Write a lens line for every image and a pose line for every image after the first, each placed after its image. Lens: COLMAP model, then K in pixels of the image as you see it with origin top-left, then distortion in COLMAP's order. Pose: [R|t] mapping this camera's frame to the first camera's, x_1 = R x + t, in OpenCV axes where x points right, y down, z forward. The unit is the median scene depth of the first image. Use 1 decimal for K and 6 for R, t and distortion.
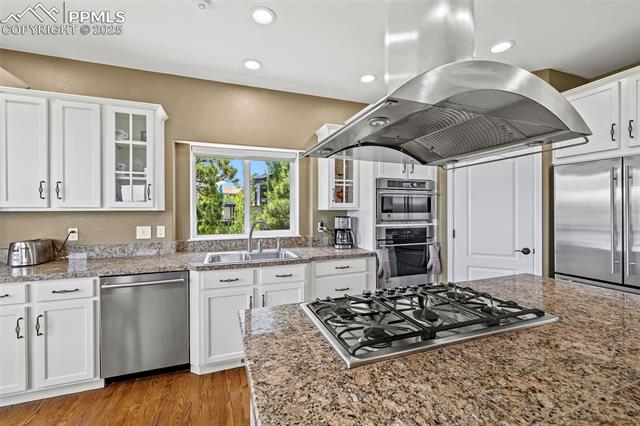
lens RADIAL K [[270.4, 0, 319.7], [0, 270.4, 210.9], [0, 0, 1]] dist [0.000498, 0.000335]
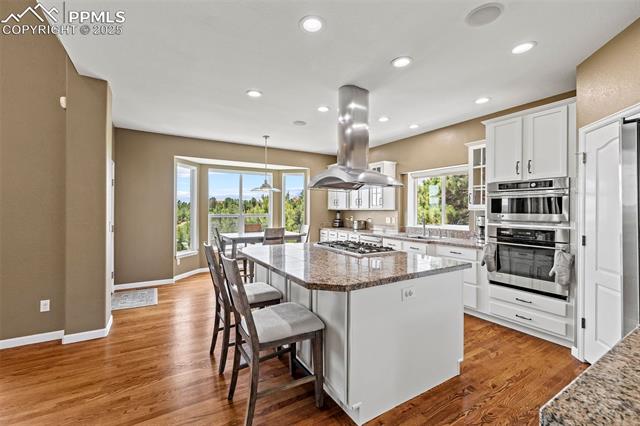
lens RADIAL K [[270.4, 0, 318.2], [0, 270.4, 212.1], [0, 0, 1]] dist [0.000498, 0.000335]
pose [[0.190109, 0.014365, -0.981658, 1.306633], [-0.006626, 0.999889, 0.013349, -0.008065], [0.981741, 0.003967, 0.190183, 0.064737]]
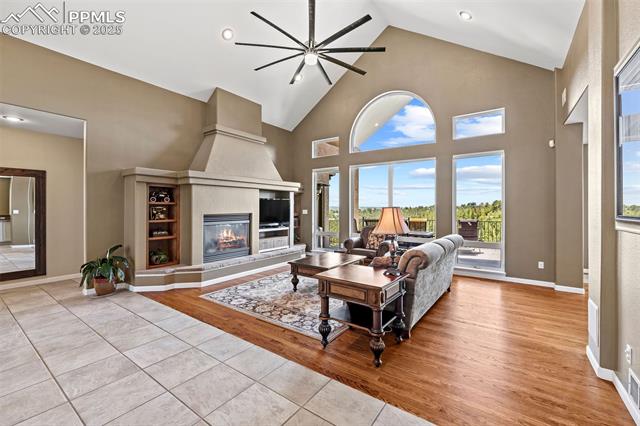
lens RADIAL K [[270.4, 0, 316.0], [0, 270.4, 209.4], [0, 0, 1]] dist [0.000498, 0.000335]
pose [[-0.832255, 0.005166, -0.554368, 2.301208], [0.001863, 0.999977, 0.006522, -0.007758], [0.554389, 0.004395, -0.832246, -0.113056]]
